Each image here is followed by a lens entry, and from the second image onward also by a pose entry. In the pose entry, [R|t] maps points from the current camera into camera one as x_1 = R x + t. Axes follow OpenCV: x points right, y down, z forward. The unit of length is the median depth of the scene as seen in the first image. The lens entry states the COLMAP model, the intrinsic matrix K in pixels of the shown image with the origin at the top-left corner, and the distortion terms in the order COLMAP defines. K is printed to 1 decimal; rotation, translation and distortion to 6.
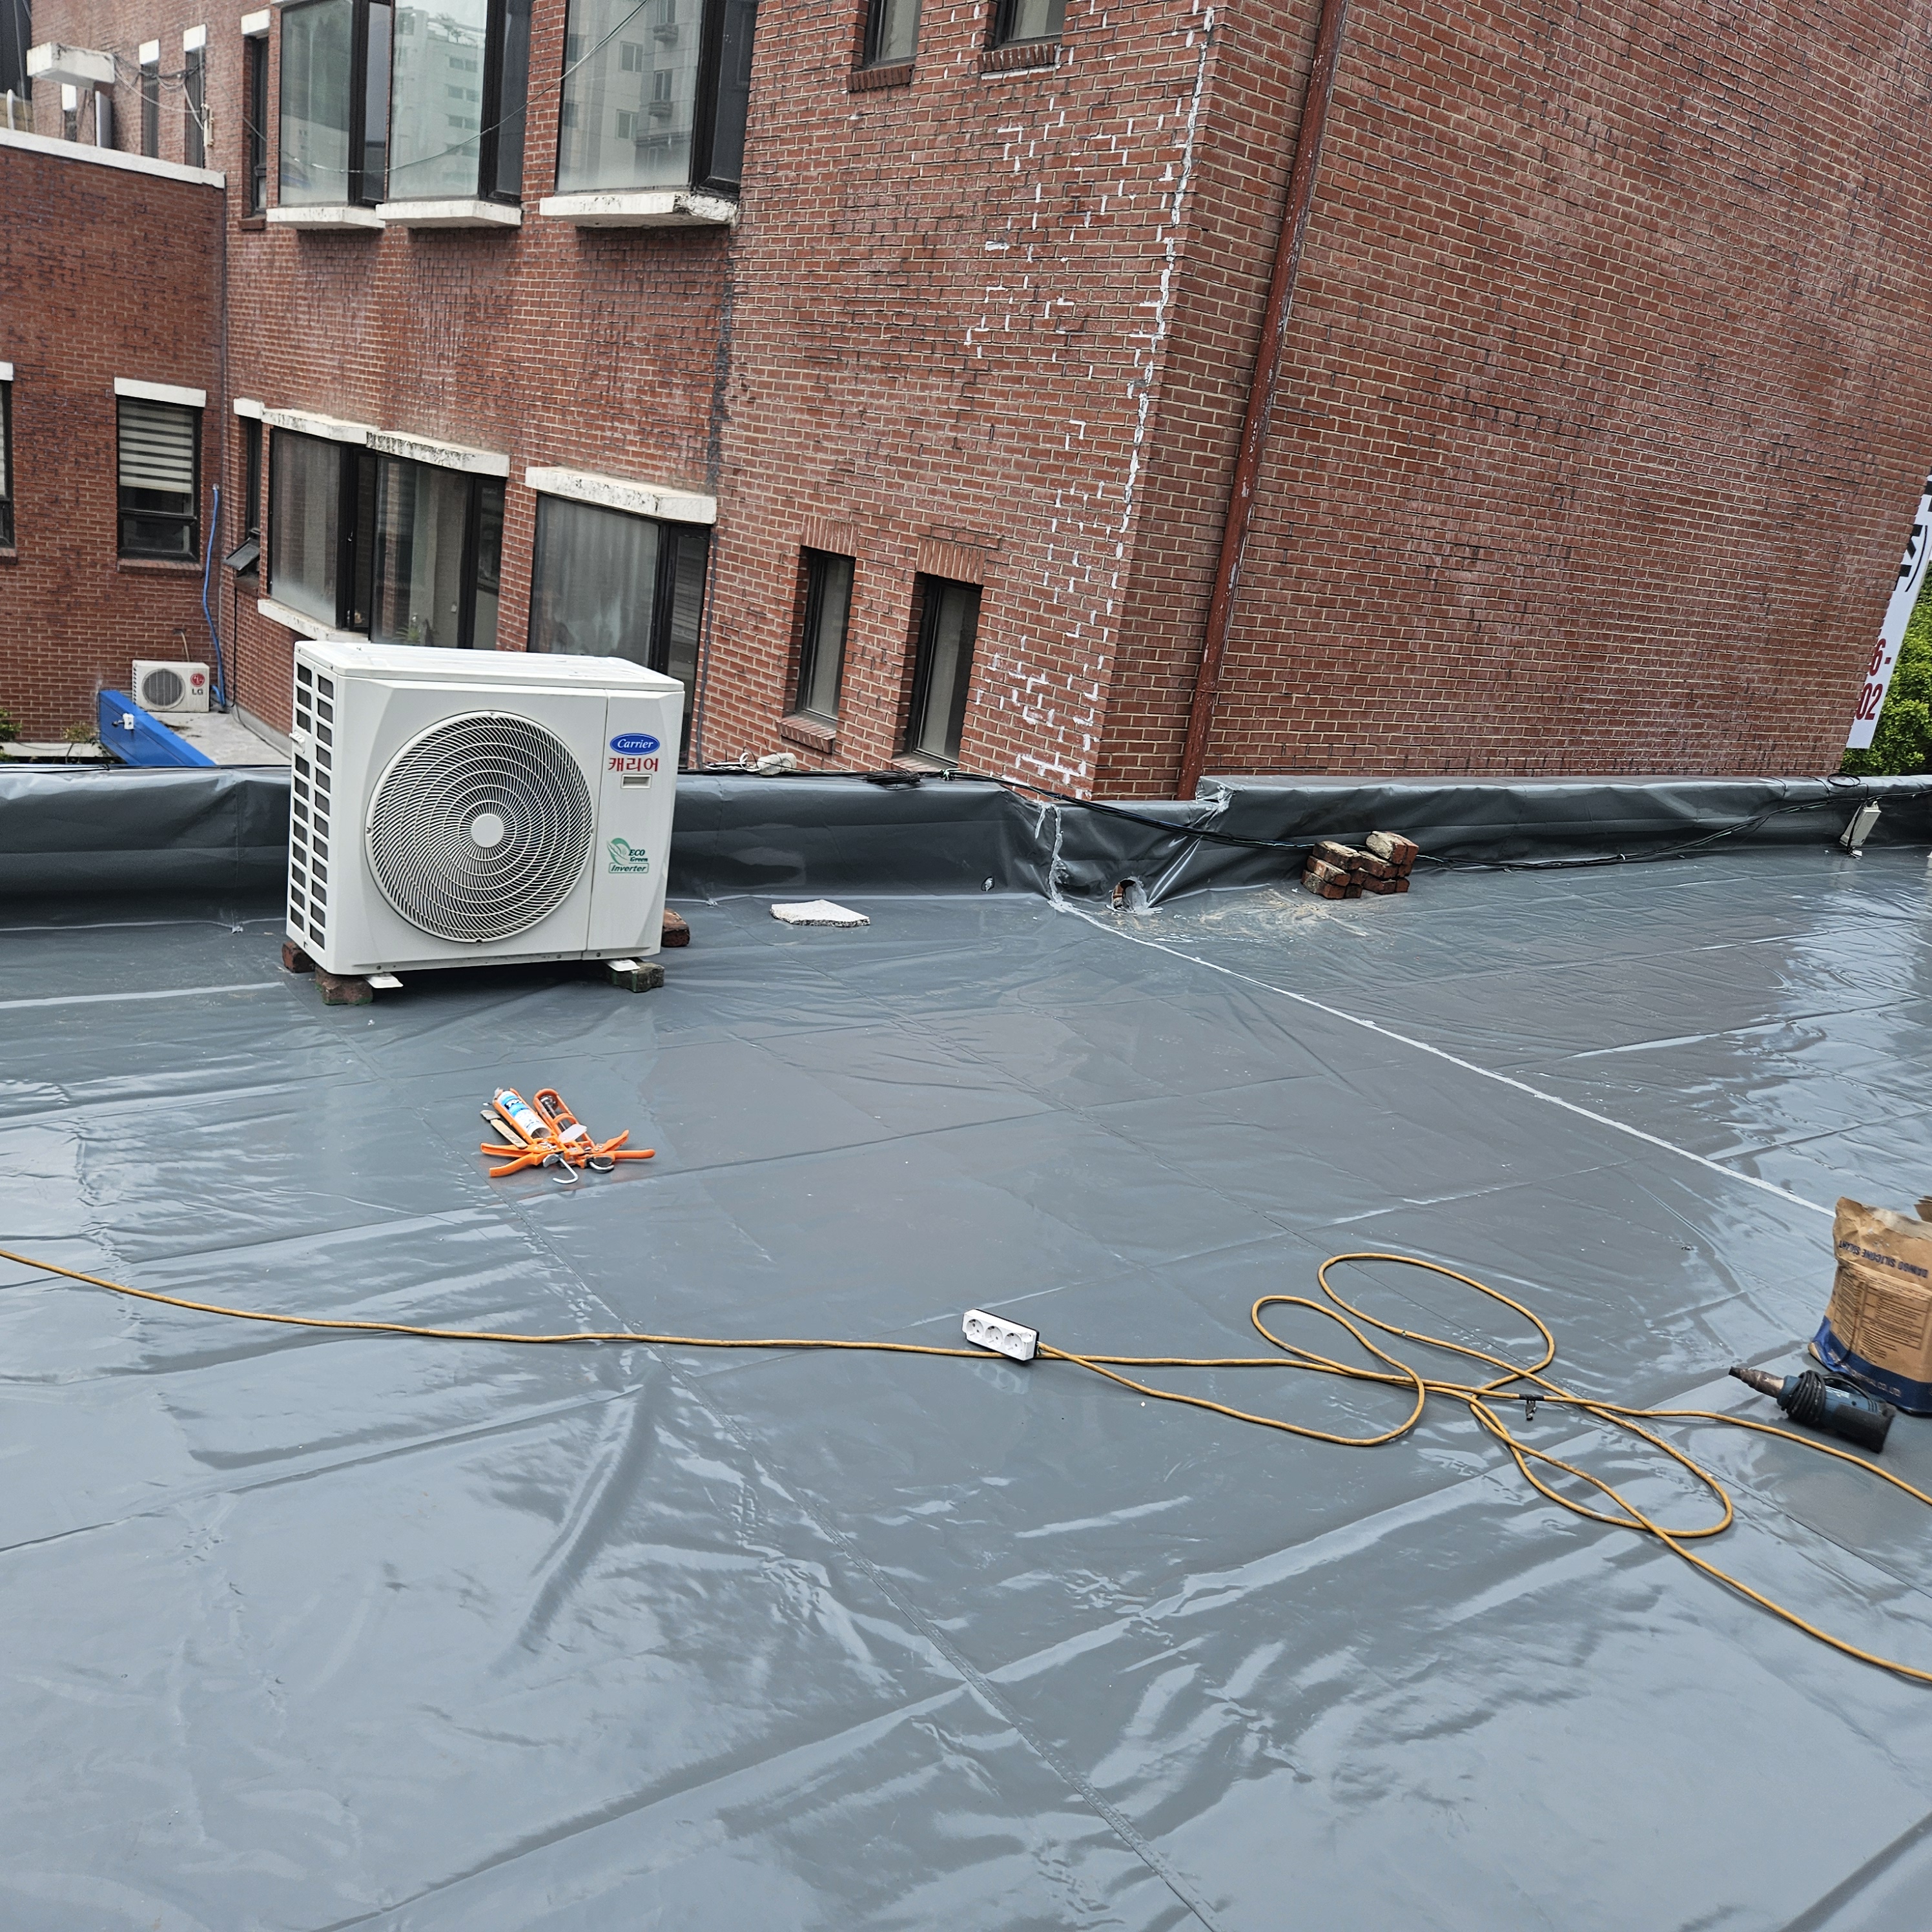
lens RADIAL K [[1719.1, 0, 966.8], [0, 1719.1, 975.7], [0, 0, 1]] dist [0.074411, -0.057792]
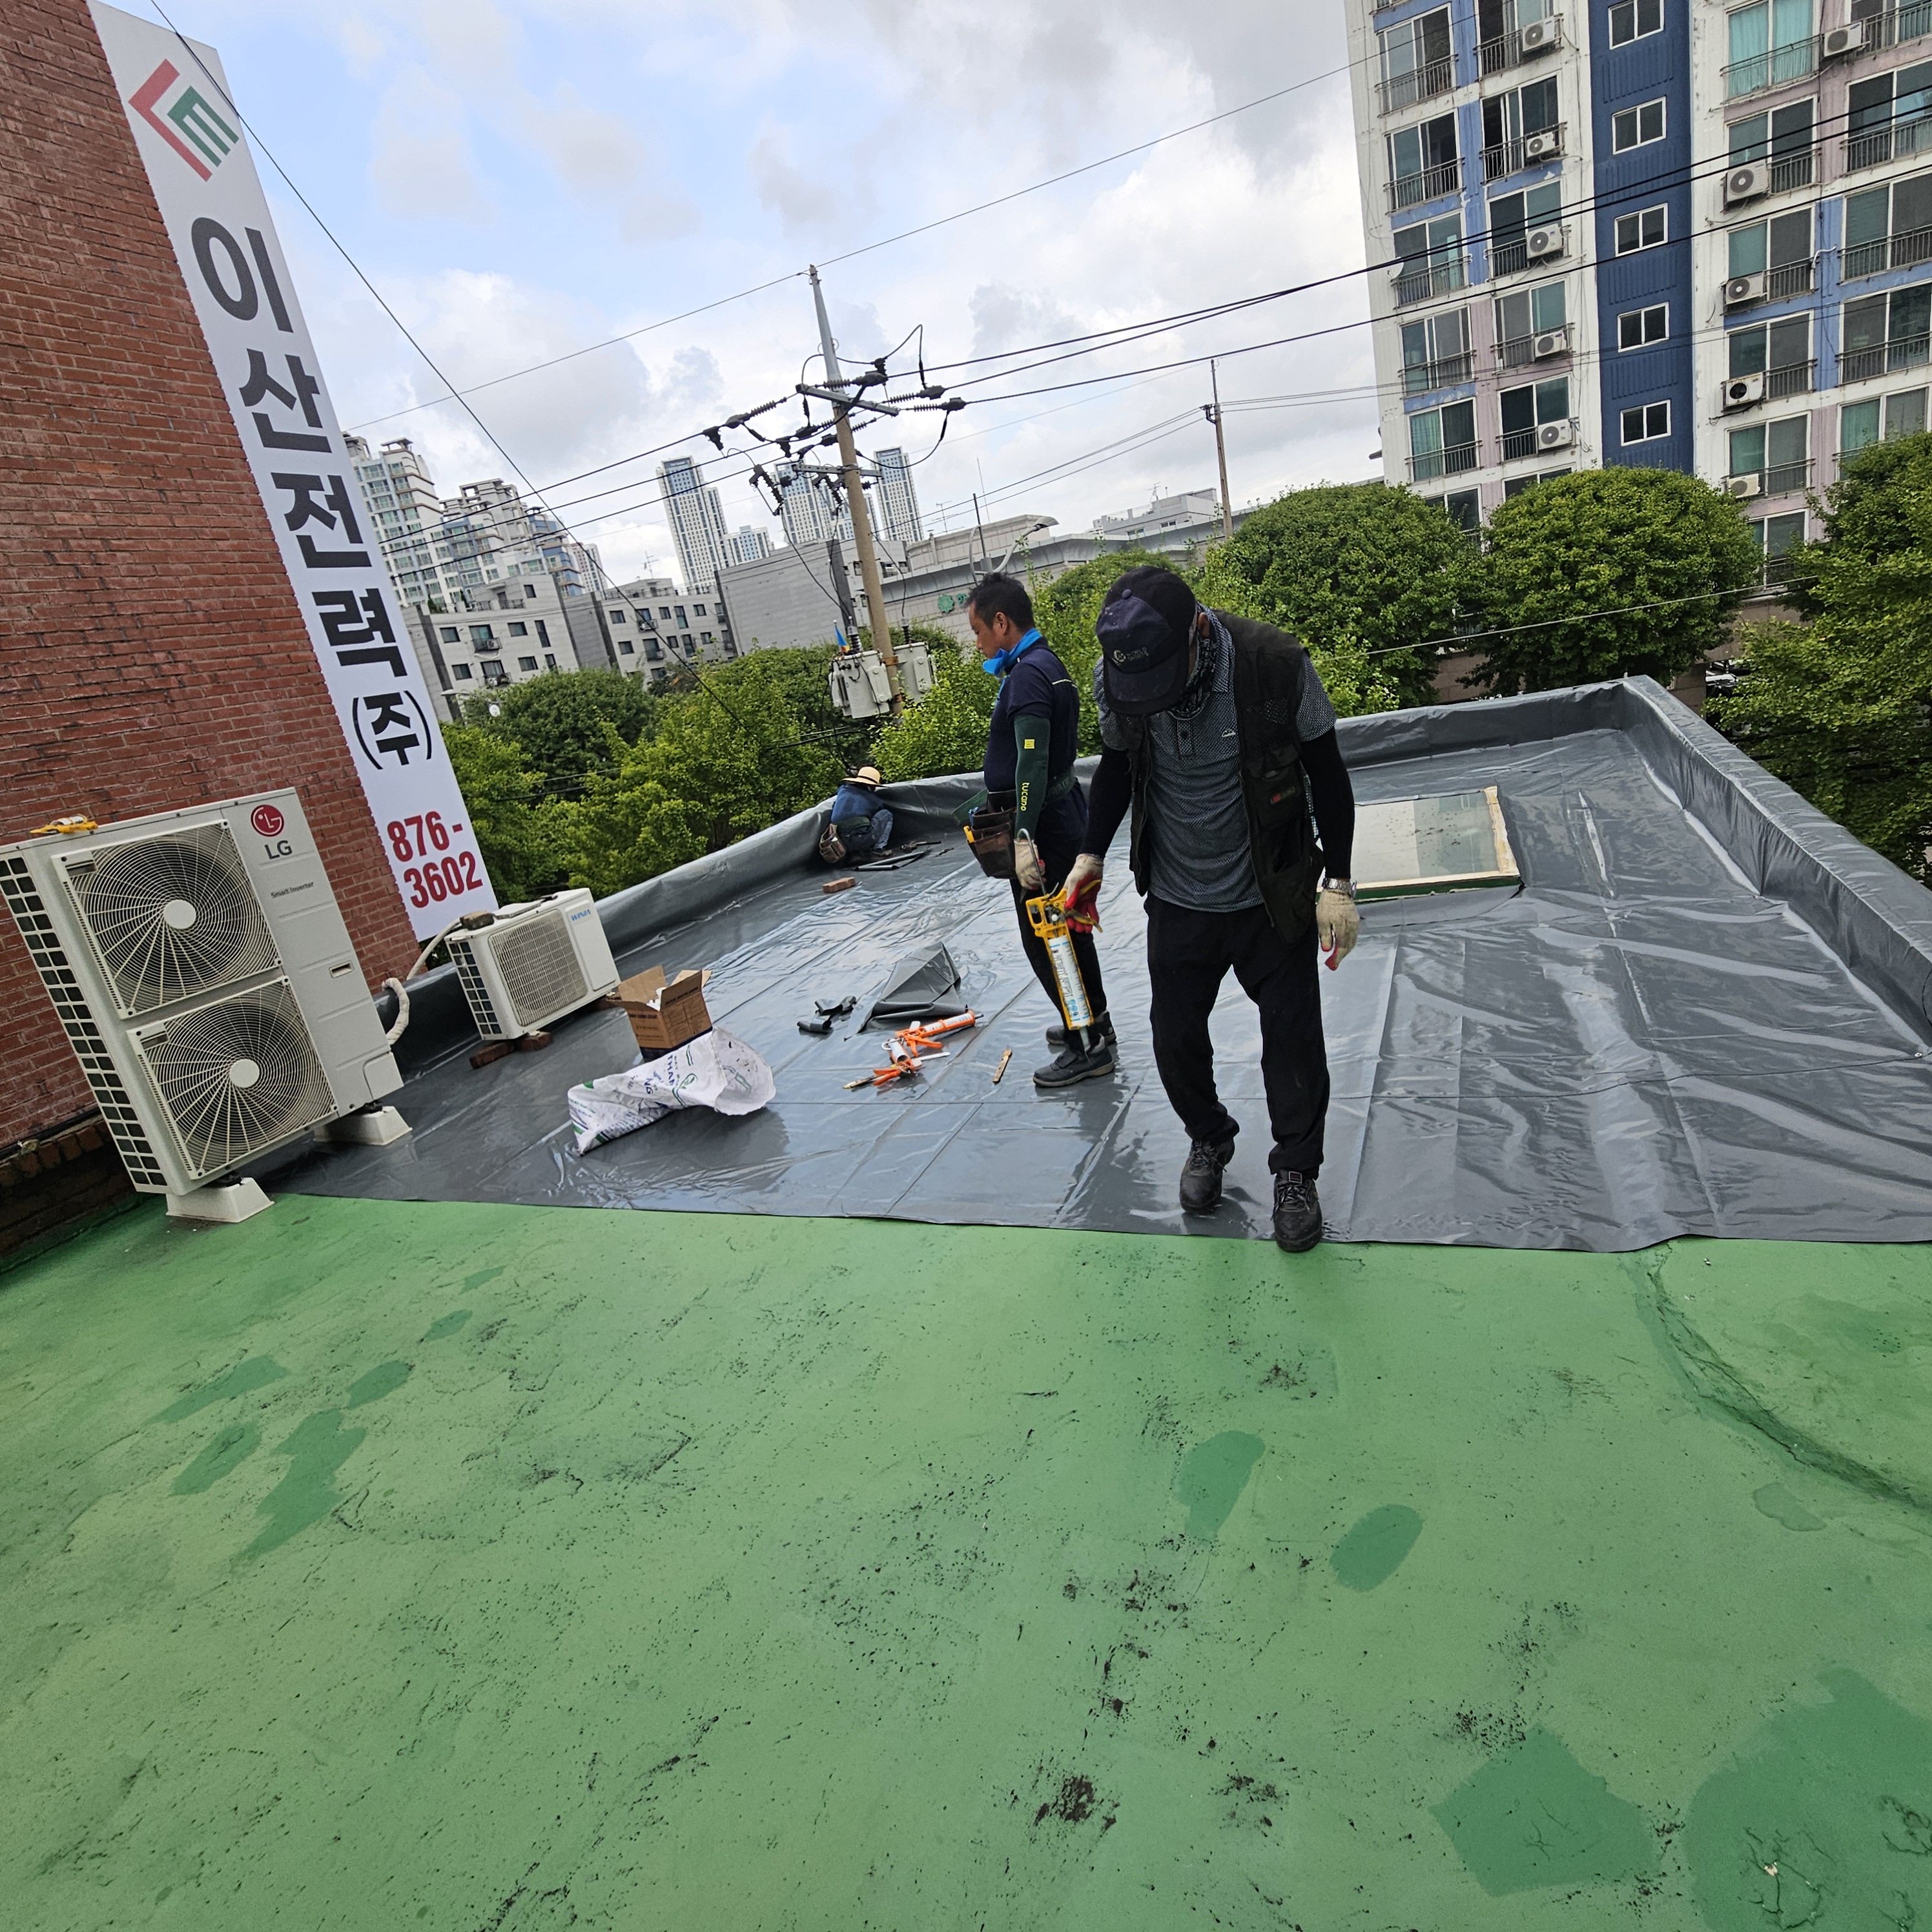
lens RADIAL K [[1082.5, 0, 969.6], [0, 1082.5, 945.7], [0, 0, 1]] dist [-0.003146, 0.002623]
pose [[0.812158, -0.423911, 0.400873, 0.614530], [0.436356, 0.897427, 0.064956, -0.048432], [-0.387290, 0.122168, 0.913828, 0.450970]]
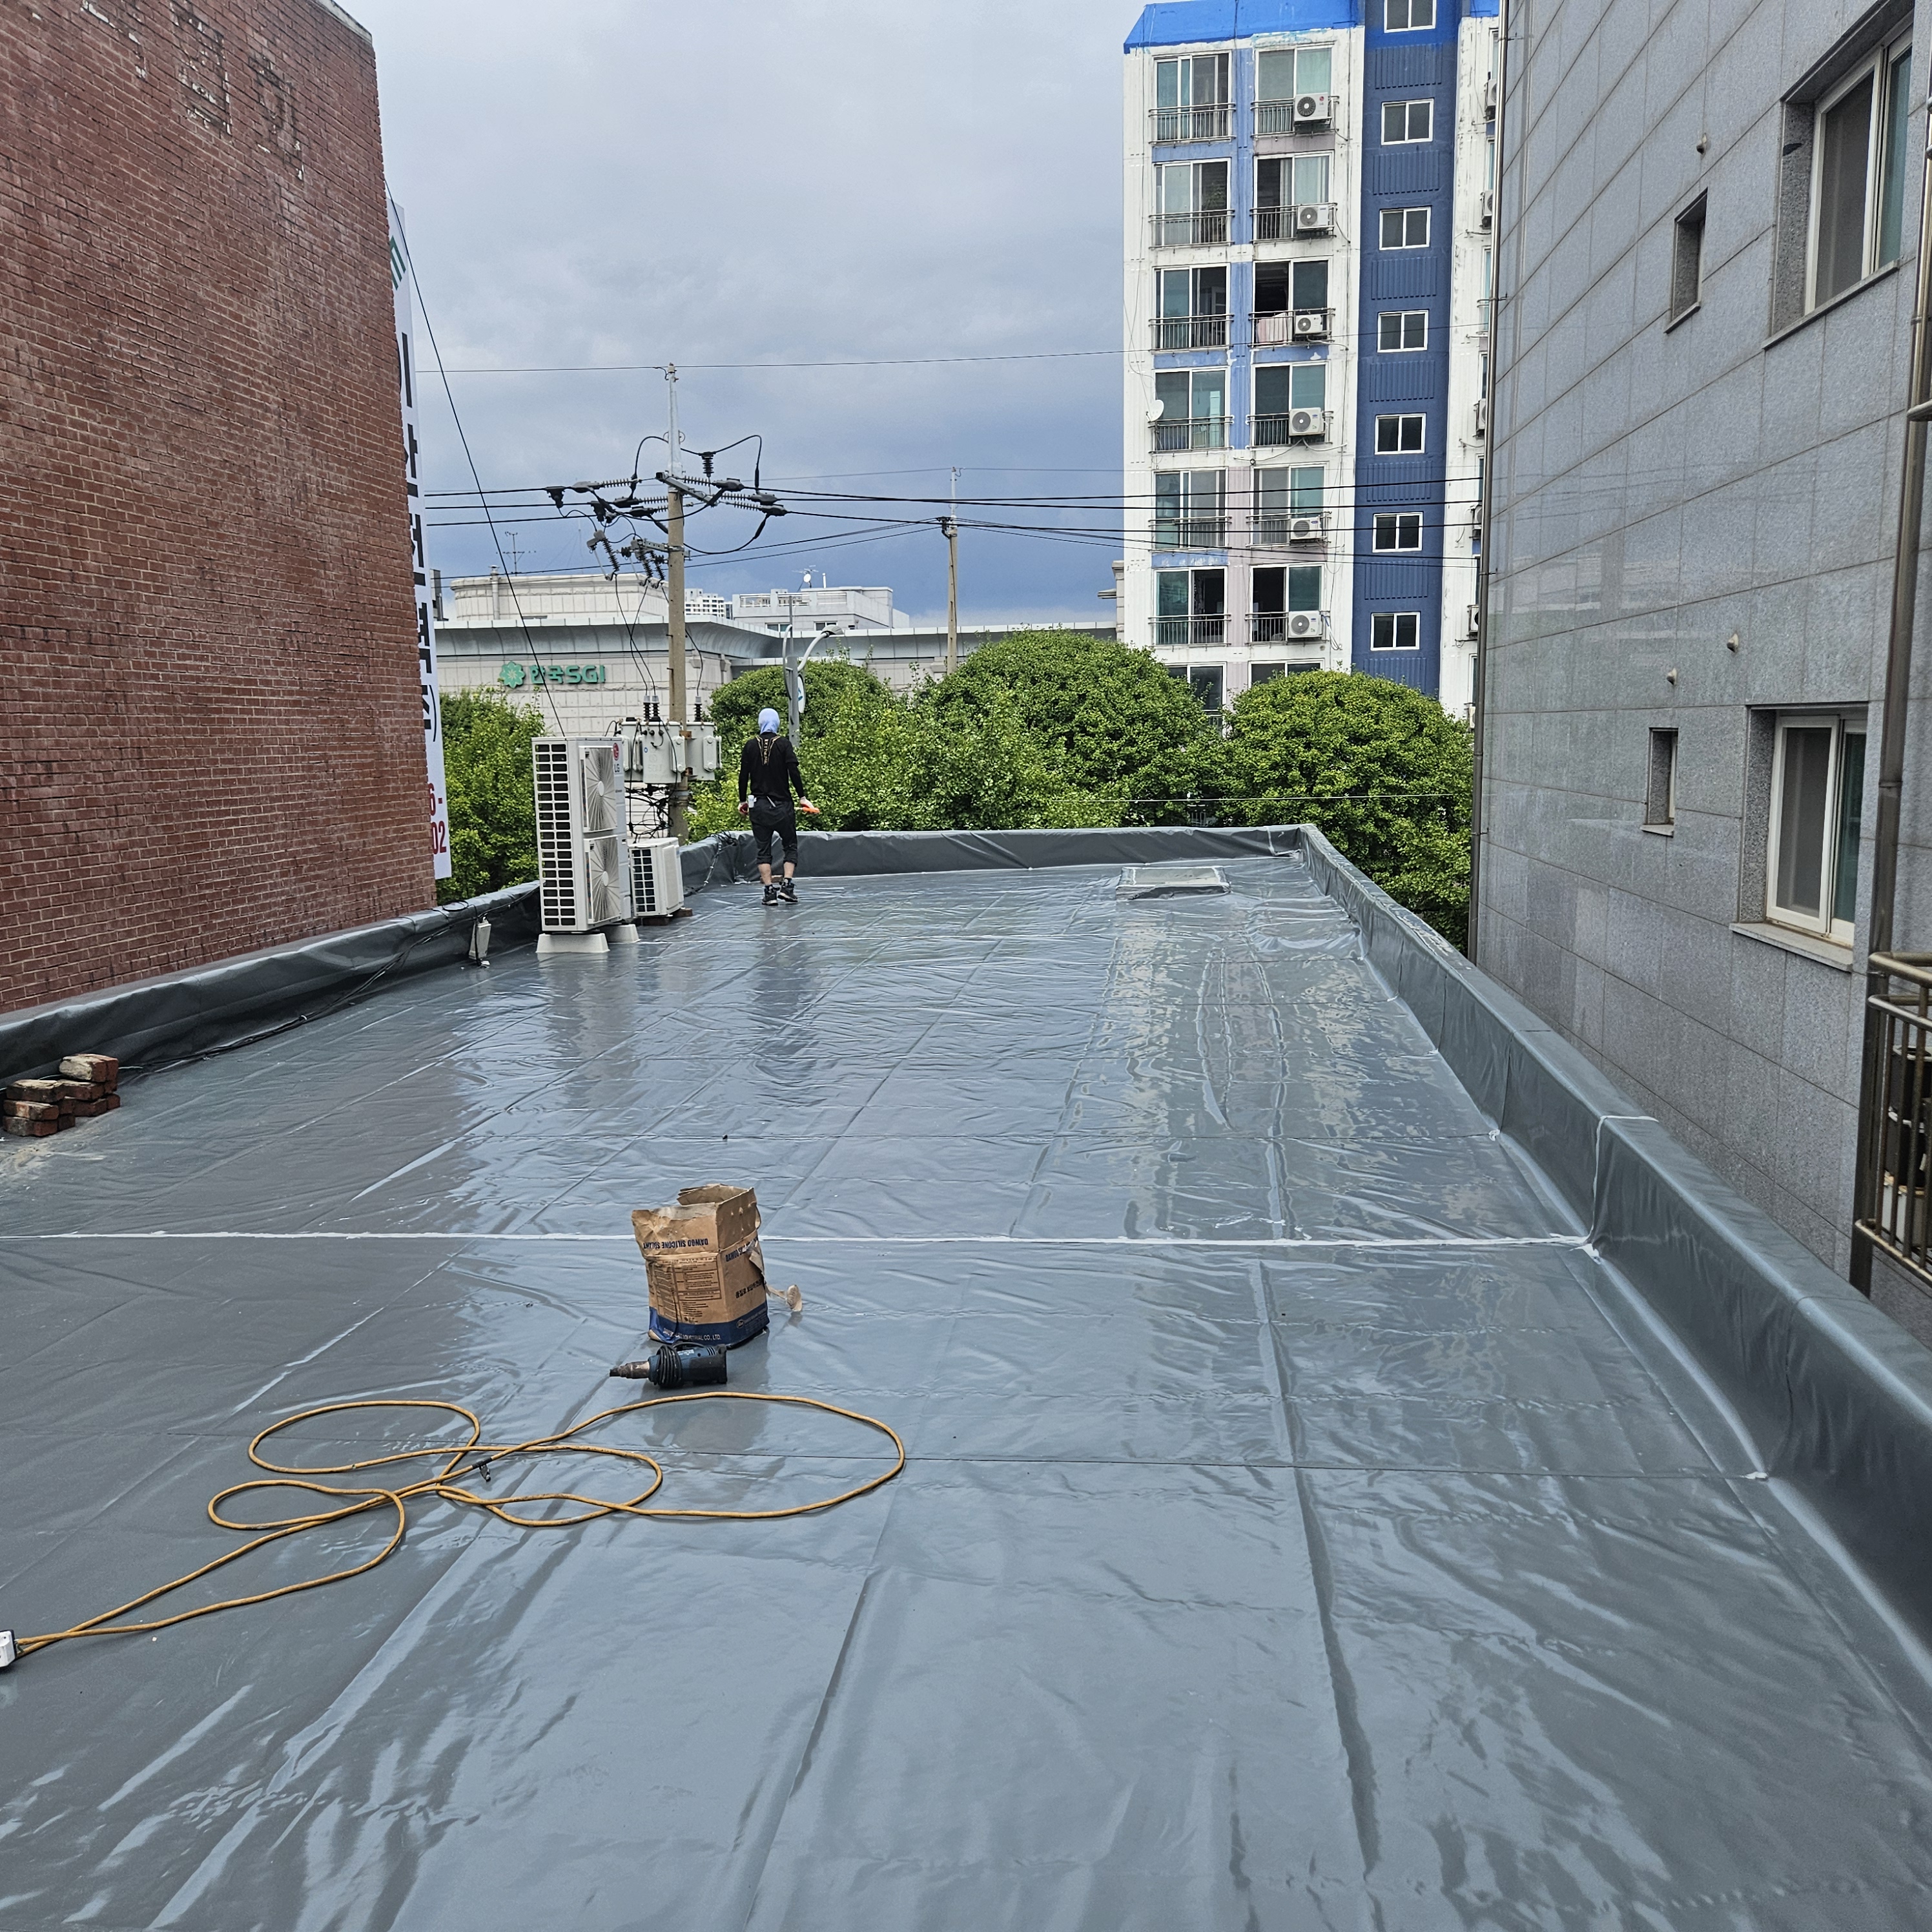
lens RADIAL K [[1719.1, 0, 966.8], [0, 1719.1, 975.7], [0, 0, 1]] dist [0.074411, -0.057792]
pose [[0.681091, -0.252092, 0.687434, -0.061799], [0.316699, 0.947922, 0.033841, 0.000035], [-0.660165, 0.194660, 0.725458, -0.039981]]
